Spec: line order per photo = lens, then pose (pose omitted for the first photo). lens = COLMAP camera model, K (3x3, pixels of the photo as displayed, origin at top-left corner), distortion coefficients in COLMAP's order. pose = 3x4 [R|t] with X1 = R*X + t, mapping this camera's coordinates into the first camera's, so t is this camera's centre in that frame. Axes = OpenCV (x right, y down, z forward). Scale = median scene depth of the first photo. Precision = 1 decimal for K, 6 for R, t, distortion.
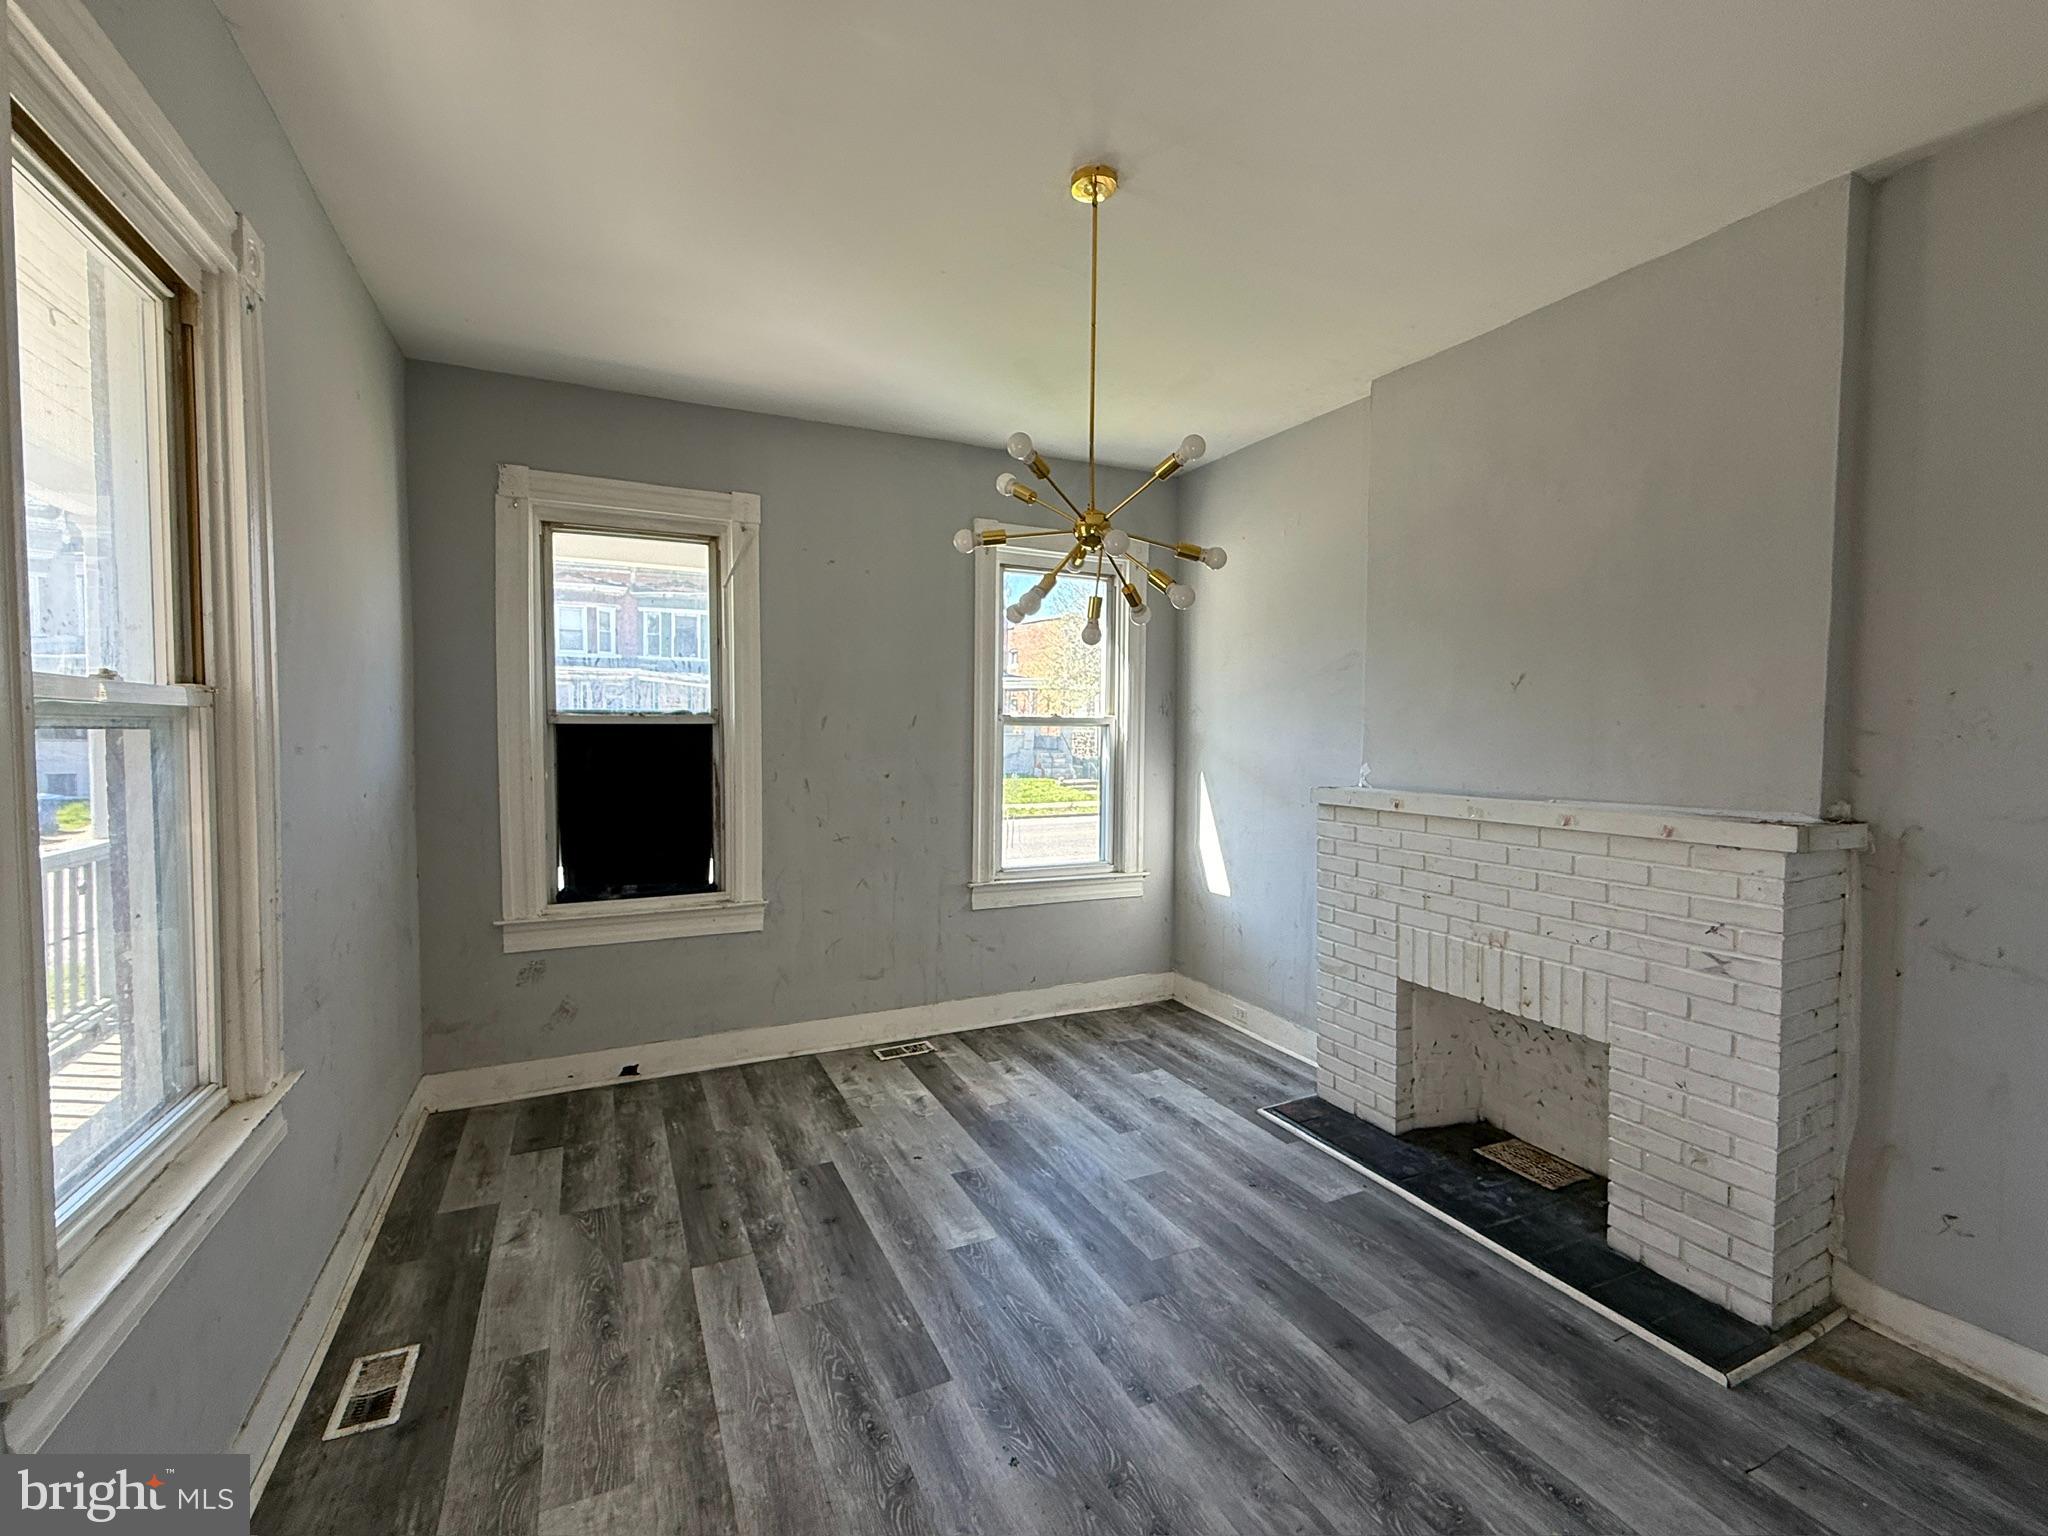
lens RADIAL K [[891.8, 0, 1024.0], [0, 891.8, 768.0], [0, 0, 1]] dist [-0.000192, -0.000227]
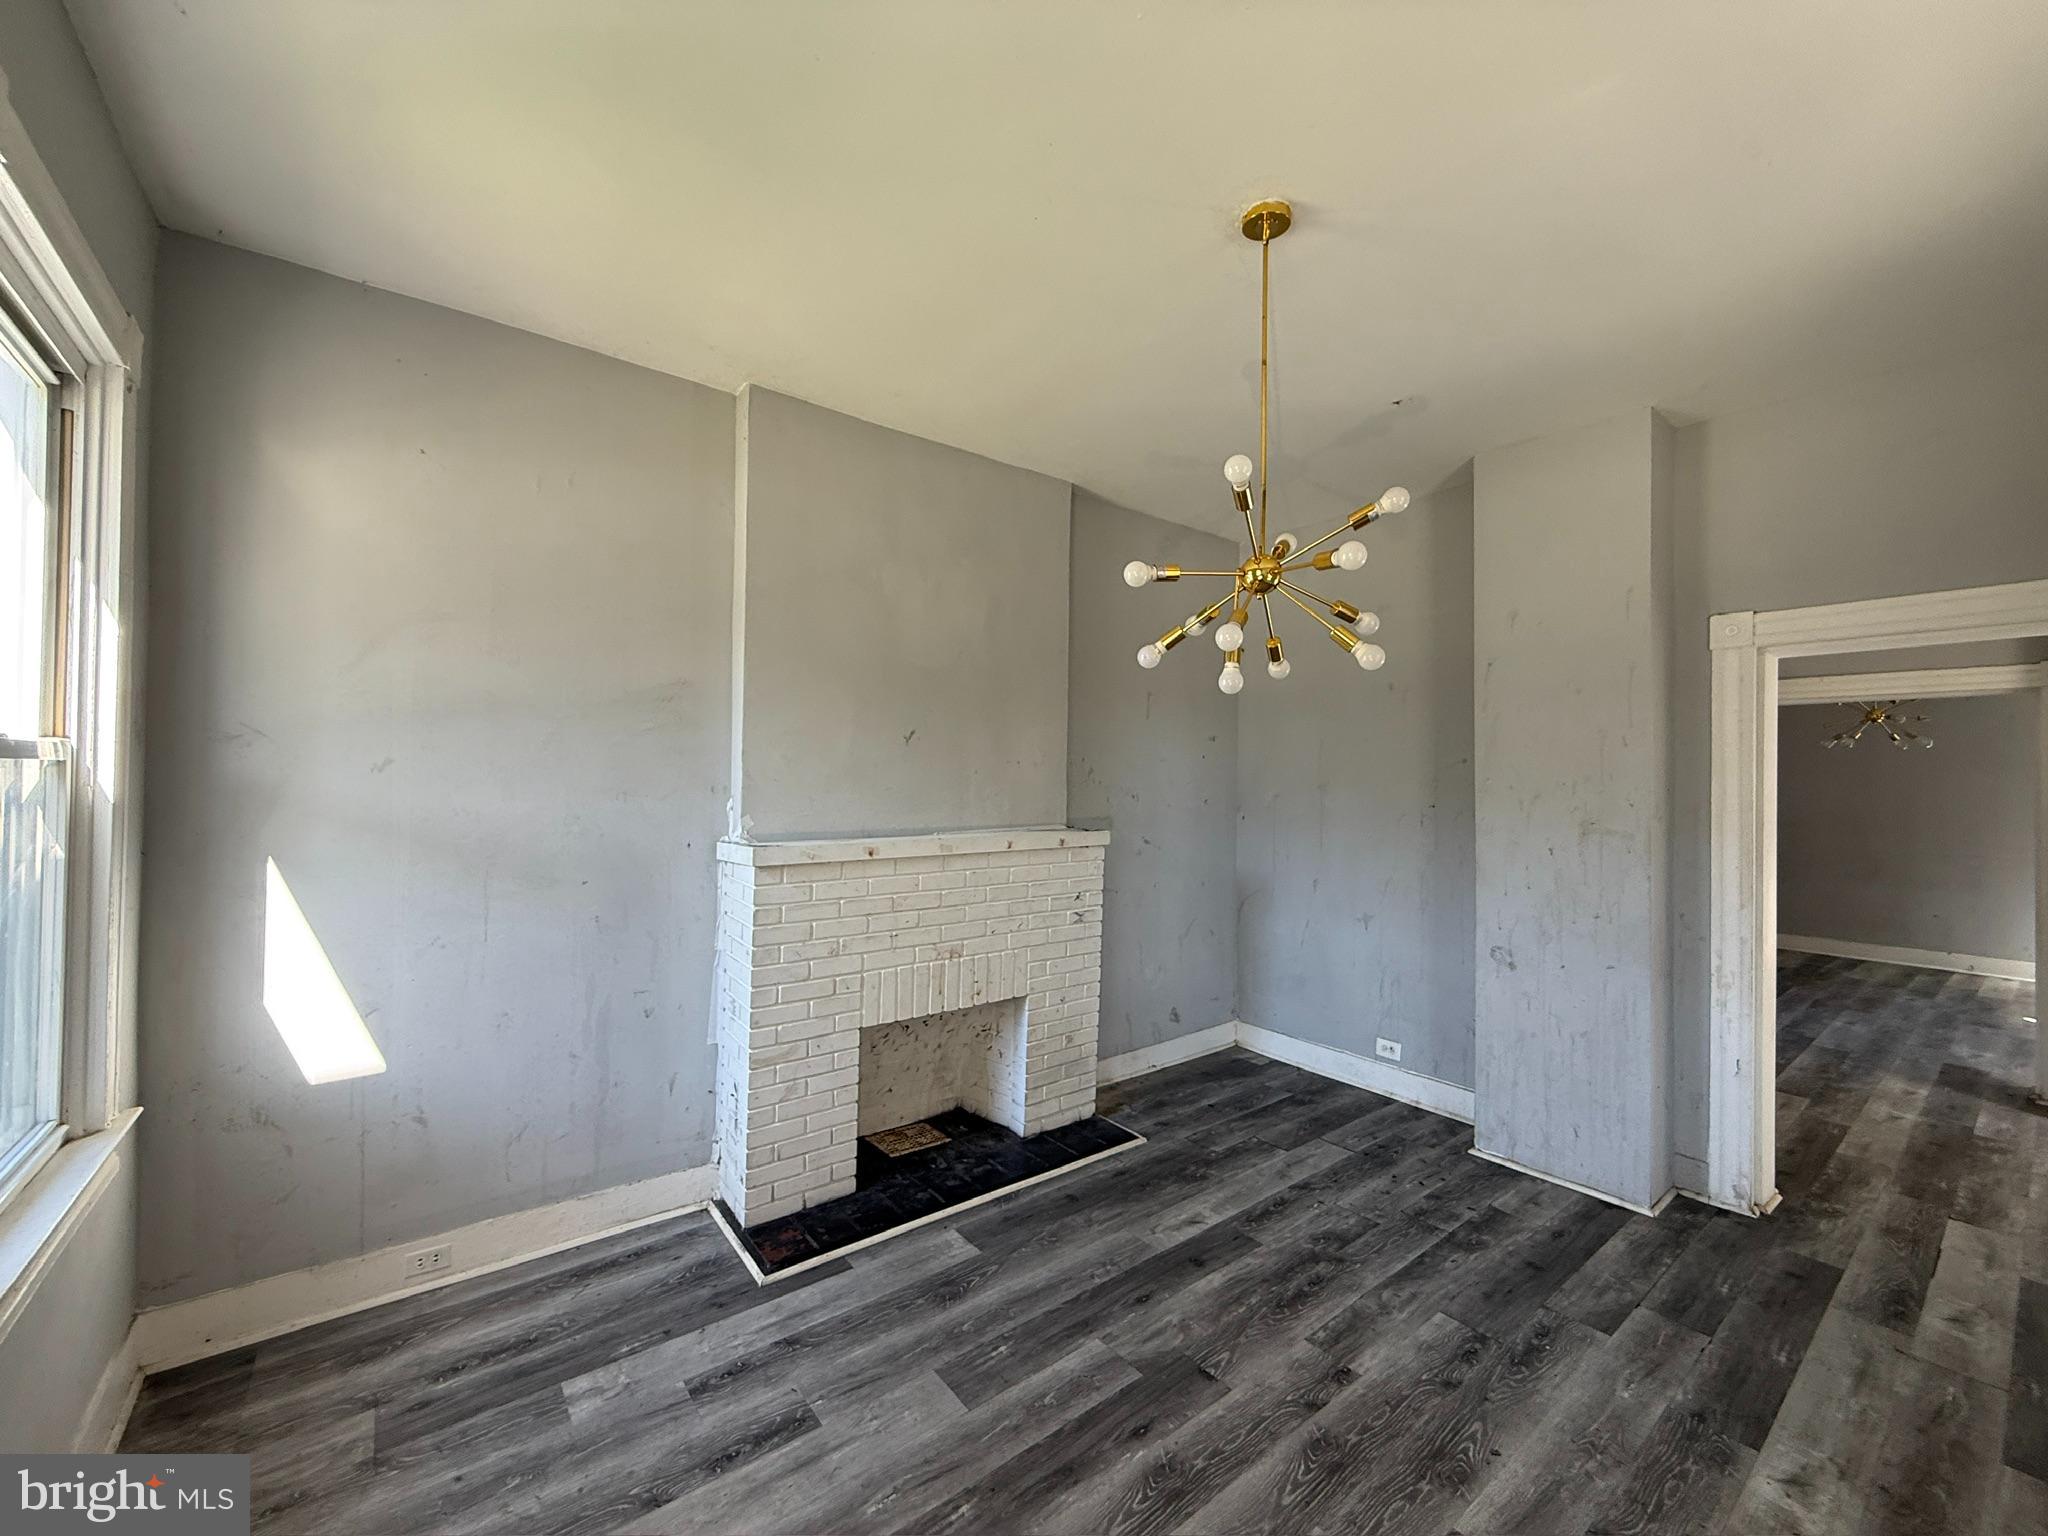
lens RADIAL K [[818.3, 0, 1017.7], [0, 818.3, 767.3], [0, 0, 1]] dist [0.000188, -0.000452]
pose [[-0.206440, 0.001741, 0.978458, -0.532802], [0.030800, 0.999514, 0.004719, -0.055609], [-0.977974, 0.031110, -0.206393, 1.065151]]
